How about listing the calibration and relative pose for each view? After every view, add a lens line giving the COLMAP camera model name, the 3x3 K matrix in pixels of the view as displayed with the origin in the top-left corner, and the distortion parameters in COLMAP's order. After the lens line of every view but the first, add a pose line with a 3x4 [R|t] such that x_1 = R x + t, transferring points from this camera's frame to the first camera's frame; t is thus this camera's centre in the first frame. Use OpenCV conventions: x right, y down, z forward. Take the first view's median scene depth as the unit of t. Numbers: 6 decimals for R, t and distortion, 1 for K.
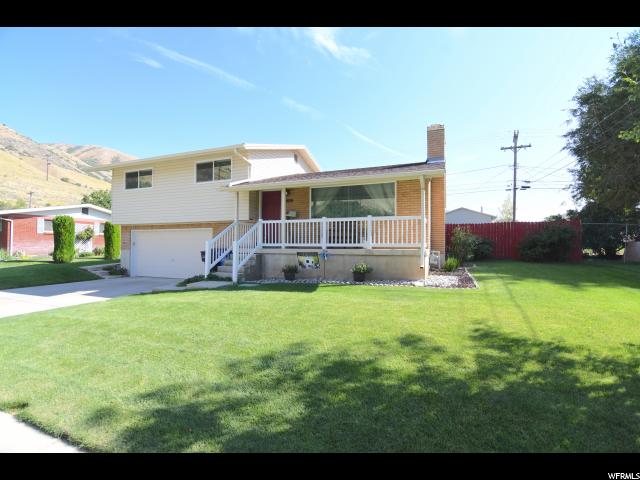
lens RADIAL K [[308.1, 0, 320.0], [0, 308.1, 240.0], [0, 0, 1]] dist [-0.003309, -0.013208]
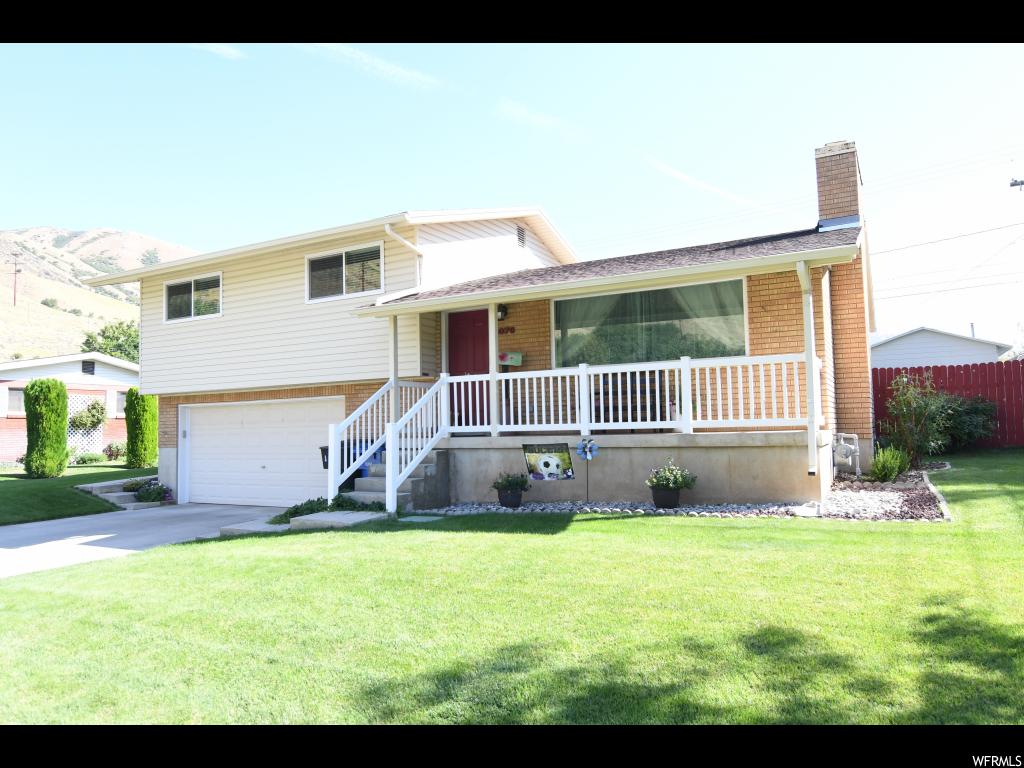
lens RADIAL K [[699.2, 0, 512.0], [0, 699.2, 384.0], [0, 0, 1]] dist [-0.003239, -0.007511]
pose [[0.993421, -0.032919, -0.109689, 0.020488], [0.028093, 0.998580, -0.045254, -0.002316], [0.111023, 0.041874, 0.992935, -0.018500]]
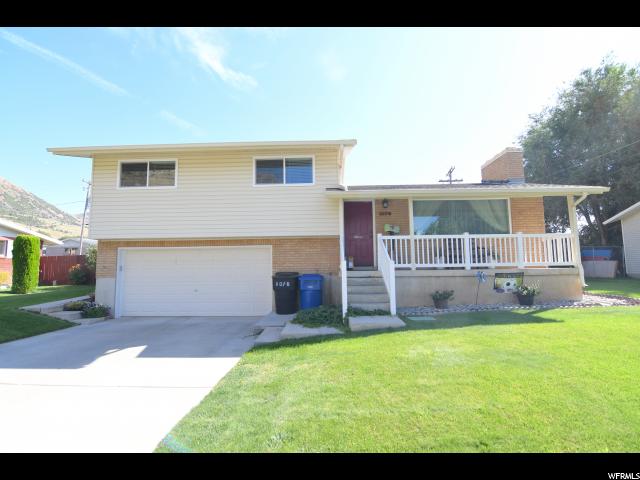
lens RADIAL K [[308.1, 0, 320.0], [0, 308.1, 240.0], [0, 0, 1]] dist [-0.003309, -0.013208]
pose [[0.936361, 0.017928, 0.350580, -0.642544], [0.008773, 0.997188, -0.074426, 0.006520], [-0.350928, 0.072765, 0.933571, 0.319757]]
